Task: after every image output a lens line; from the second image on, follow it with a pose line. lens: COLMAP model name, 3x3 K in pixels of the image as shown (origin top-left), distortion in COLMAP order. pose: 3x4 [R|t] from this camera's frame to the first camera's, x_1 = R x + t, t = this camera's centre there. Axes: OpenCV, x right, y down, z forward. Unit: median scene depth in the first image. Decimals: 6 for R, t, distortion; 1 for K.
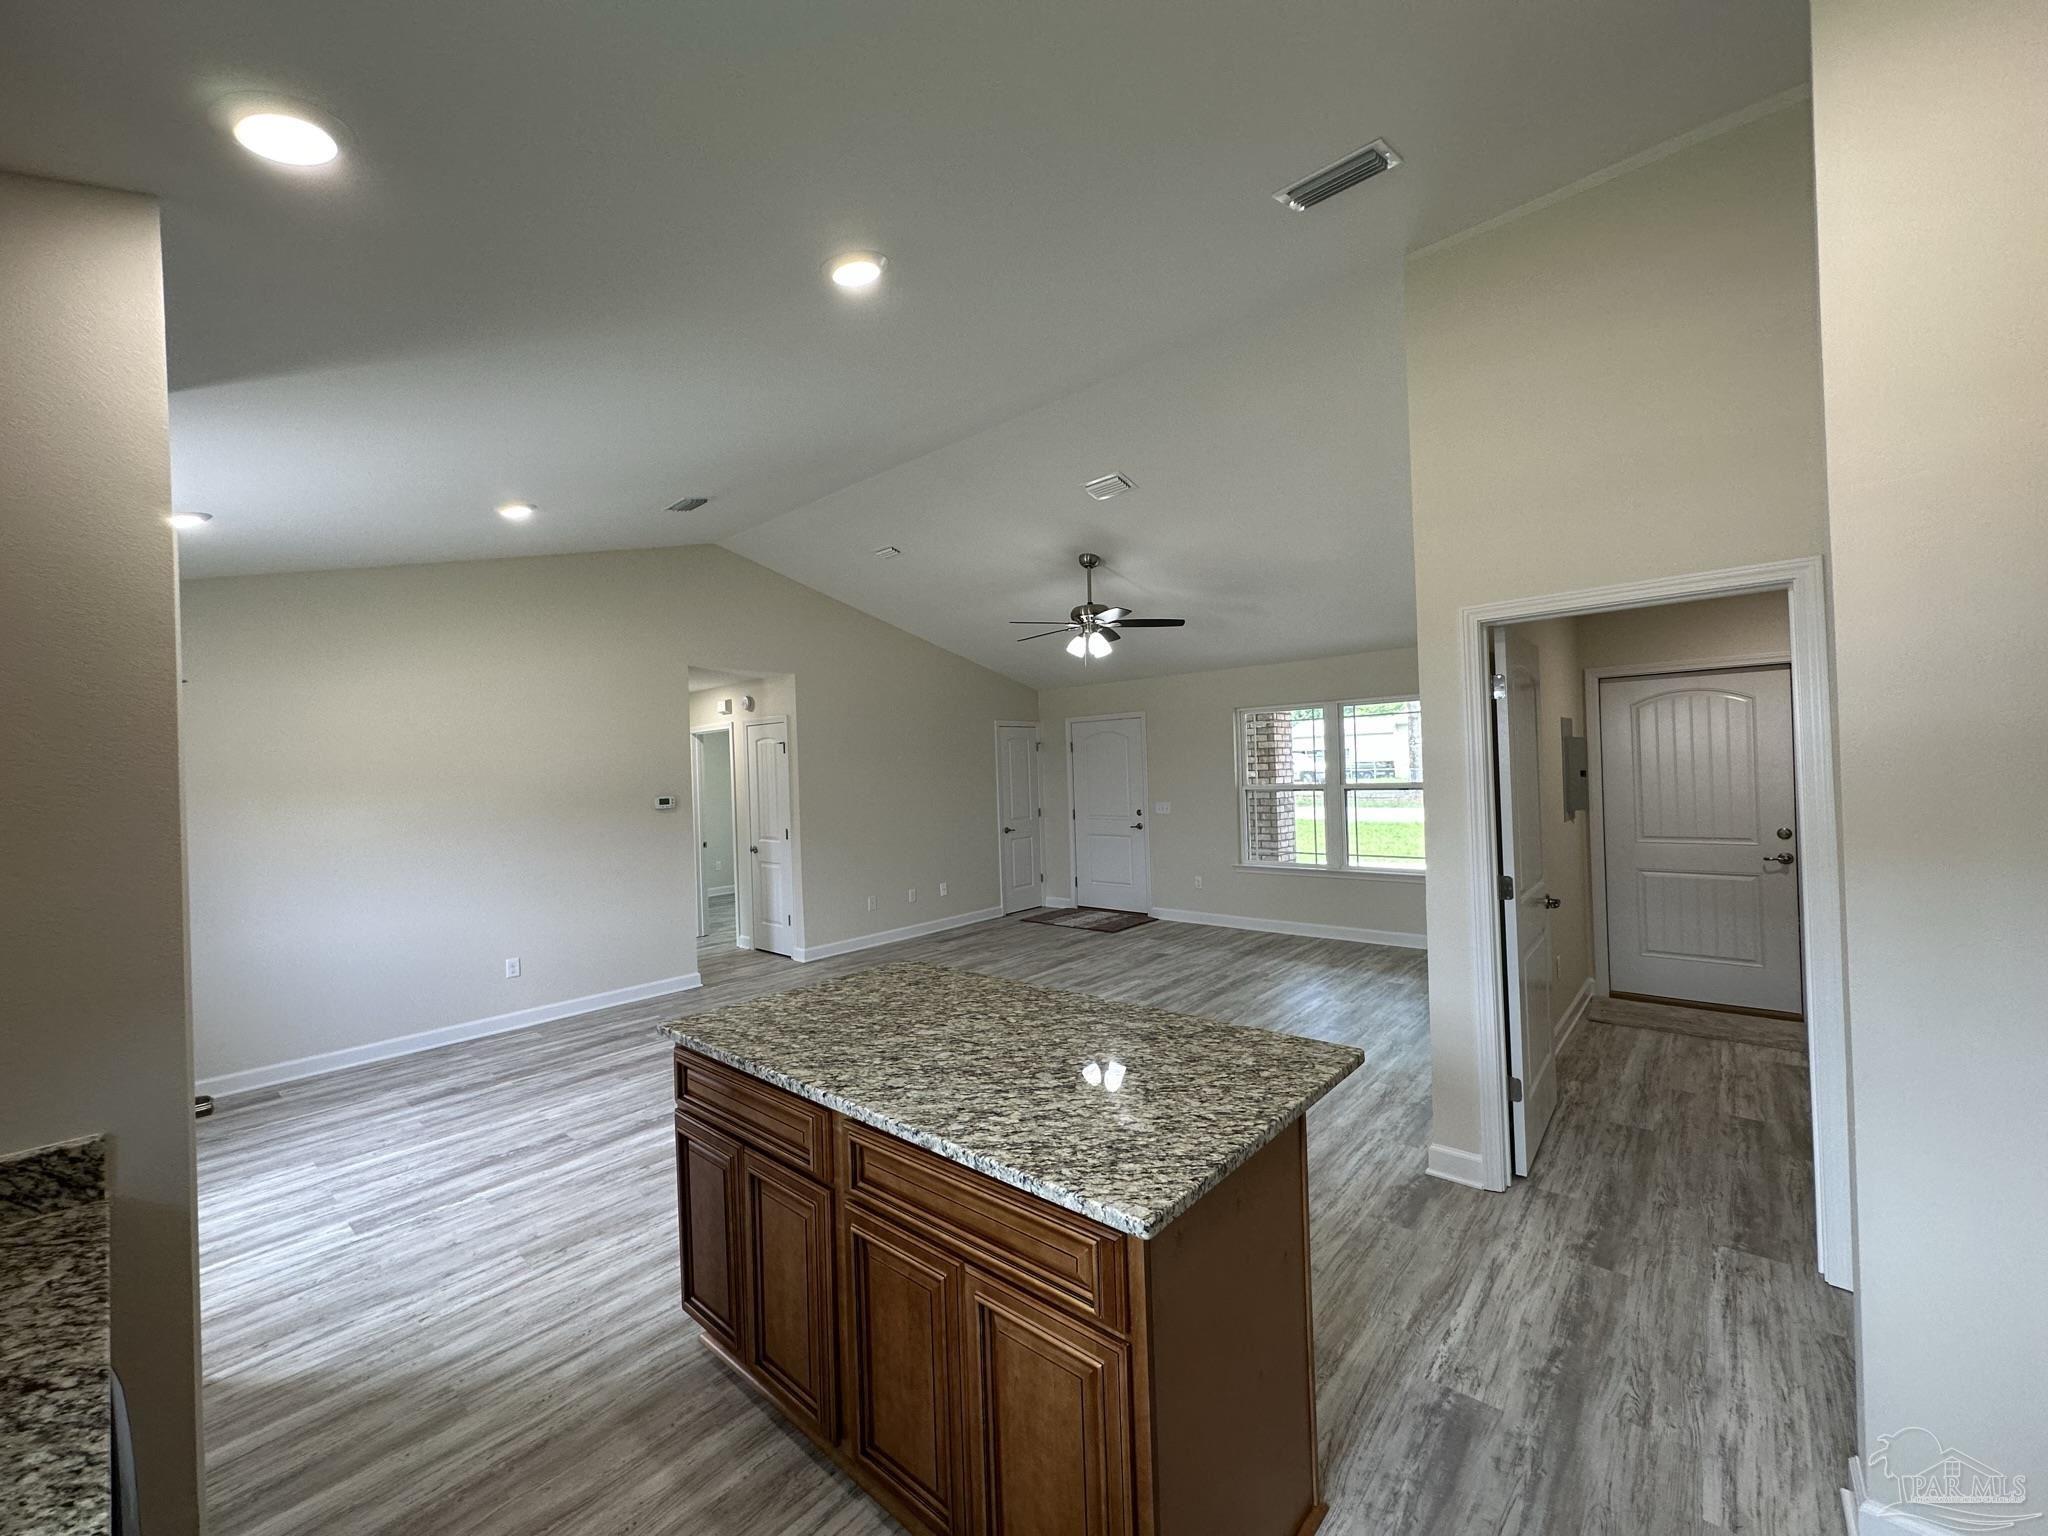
lens RADIAL K [[816.0, 0, 1022.4], [0, 816.0, 766.8], [0, 0, 1]] dist [0.000429, 0.000119]
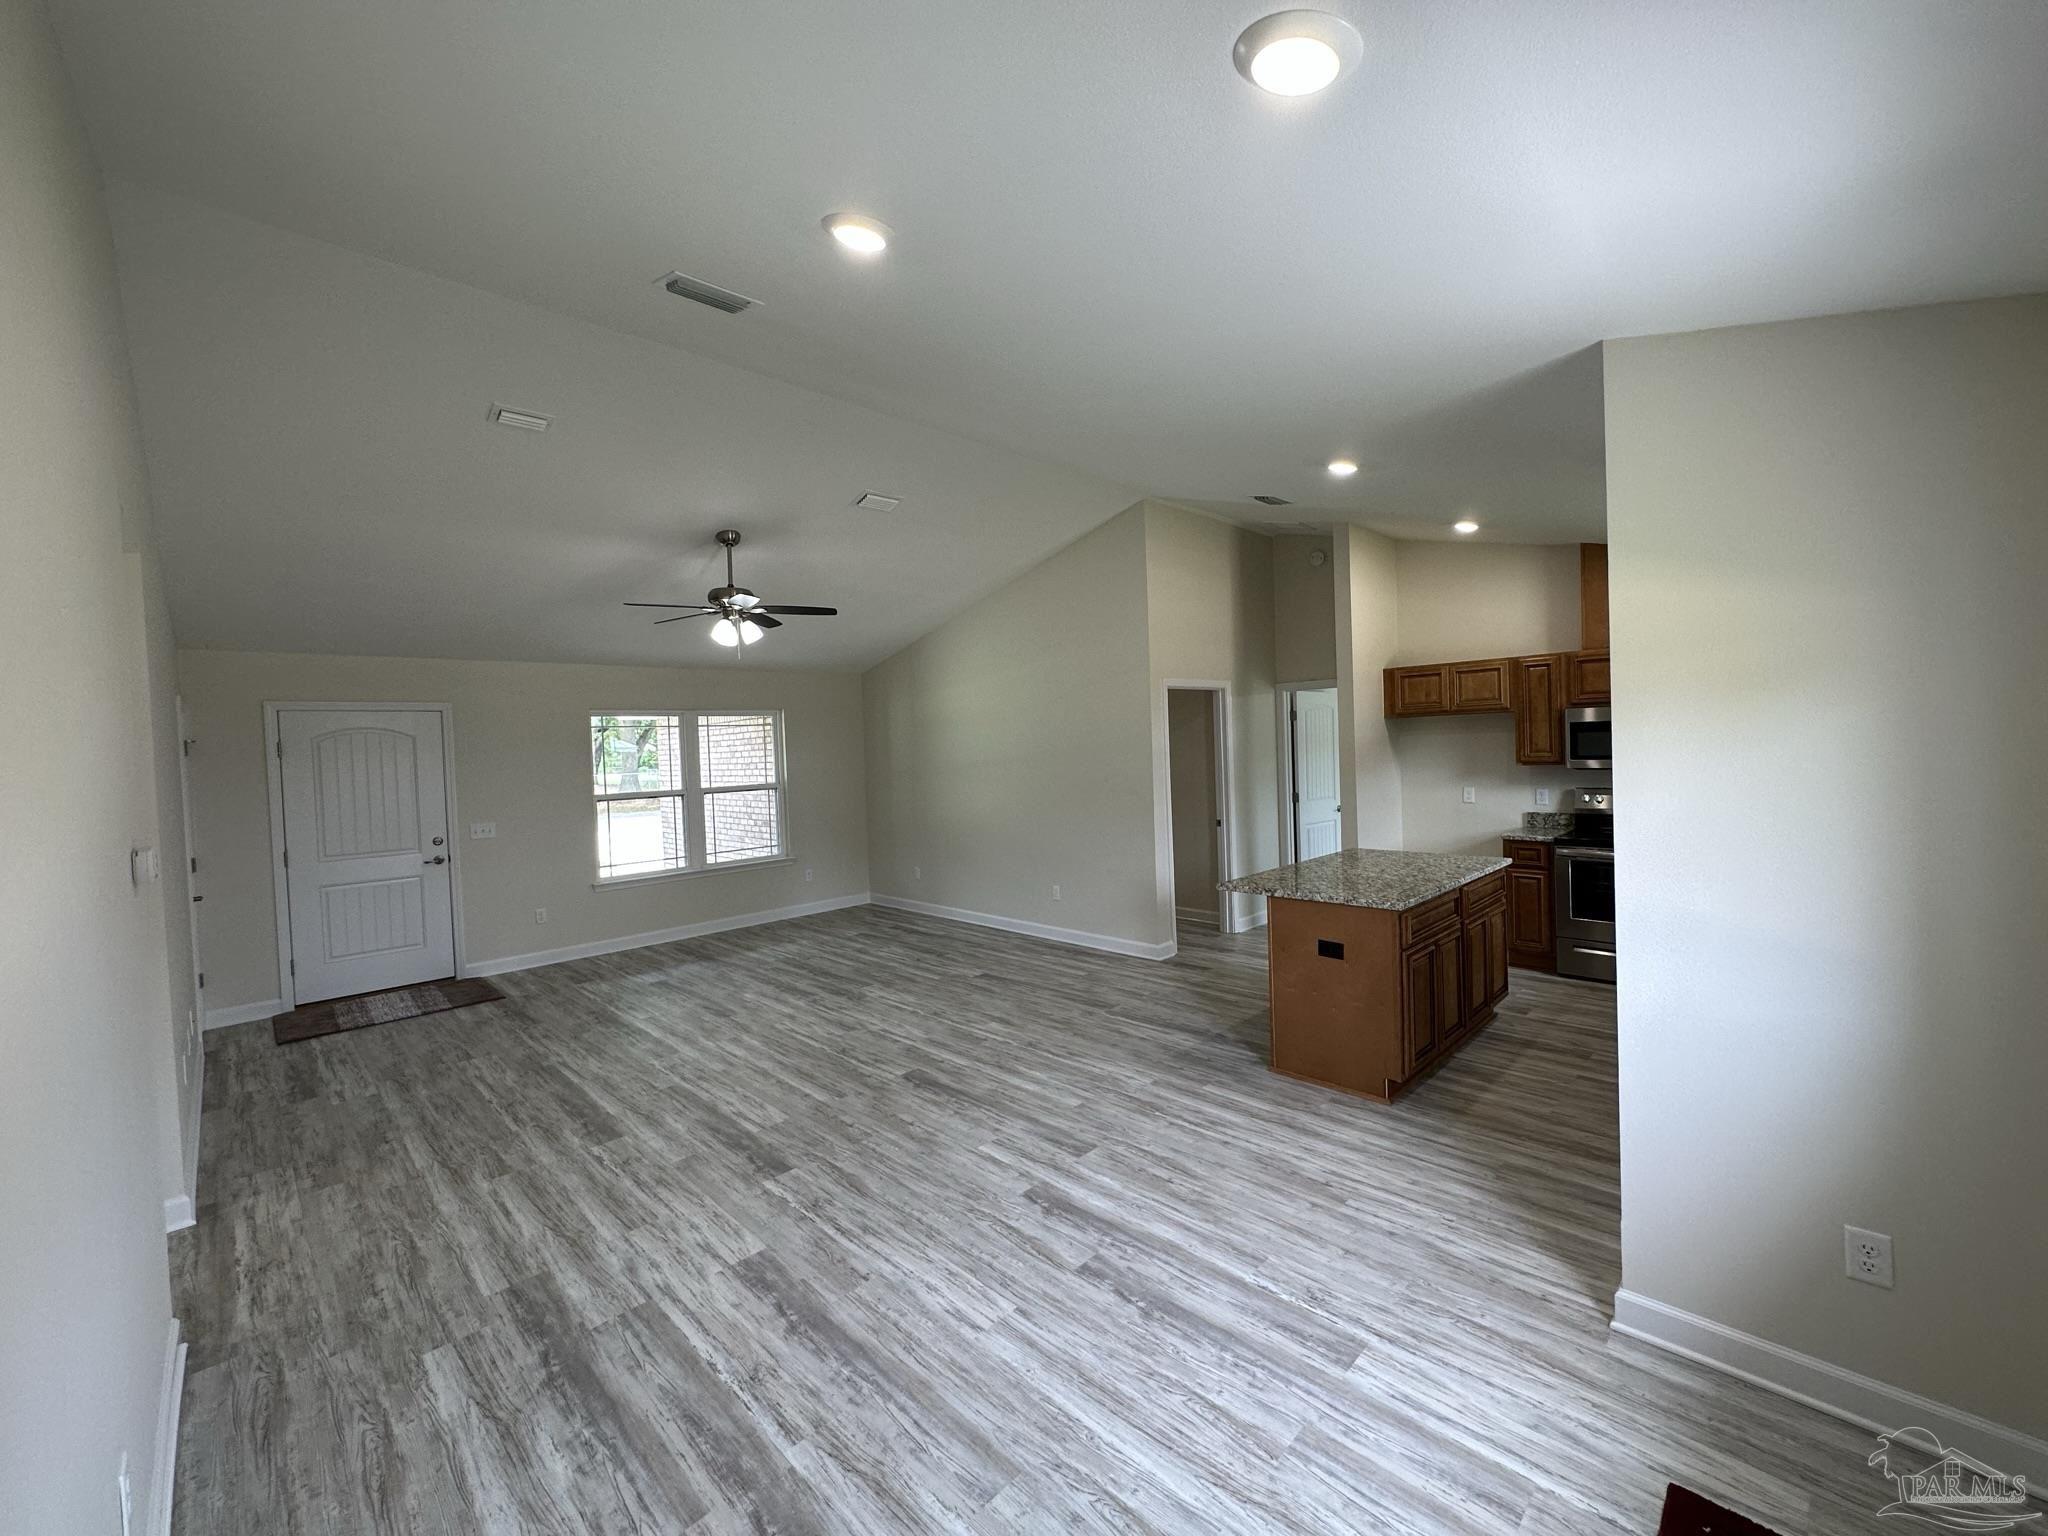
lens RADIAL K [[816.0, 0, 1022.4], [0, 816.0, 766.8], [0, 0, 1]] dist [0.000429, 0.000119]
pose [[0.073570, 0.003797, 0.997283, -1.885306], [0.032037, 0.999468, -0.006169, 0.038126], [-0.996775, 0.032404, 0.073409, 1.470513]]
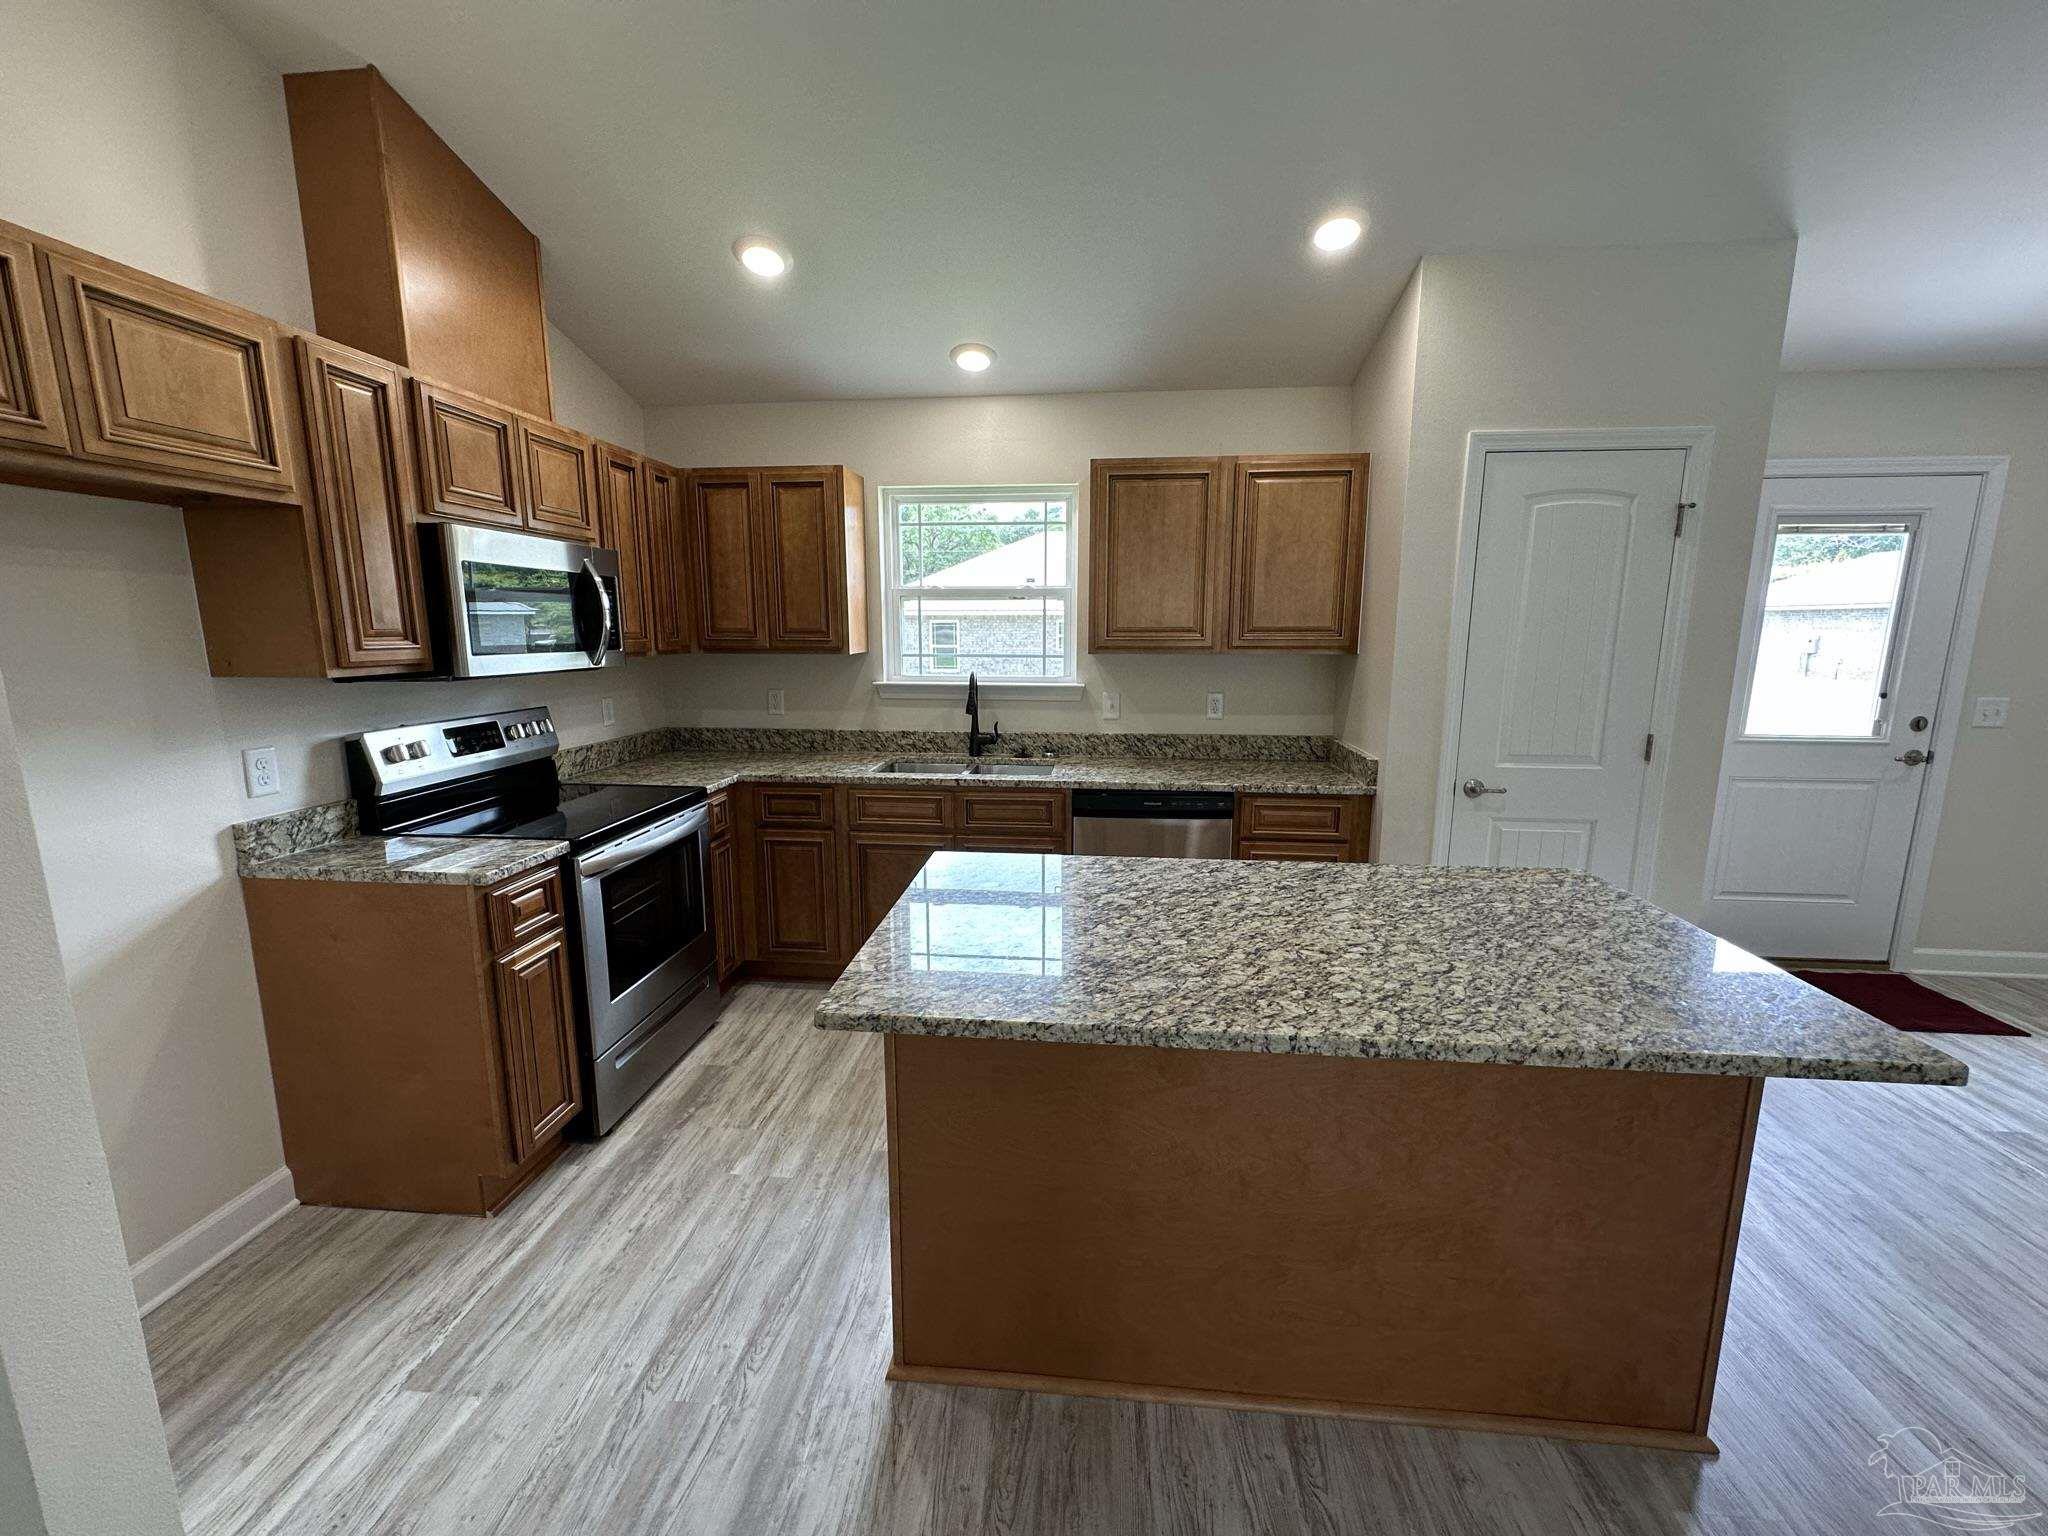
lens RADIAL K [[816.0, 0, 1022.4], [0, 816.0, 766.8], [0, 0, 1]] dist [0.000429, 0.000119]
pose [[-0.810095, 0.131760, -0.571302, 0.490095], [0.029263, 0.982293, 0.185053, 0.024606], [0.585568, 0.133192, -0.799606, 1.239000]]
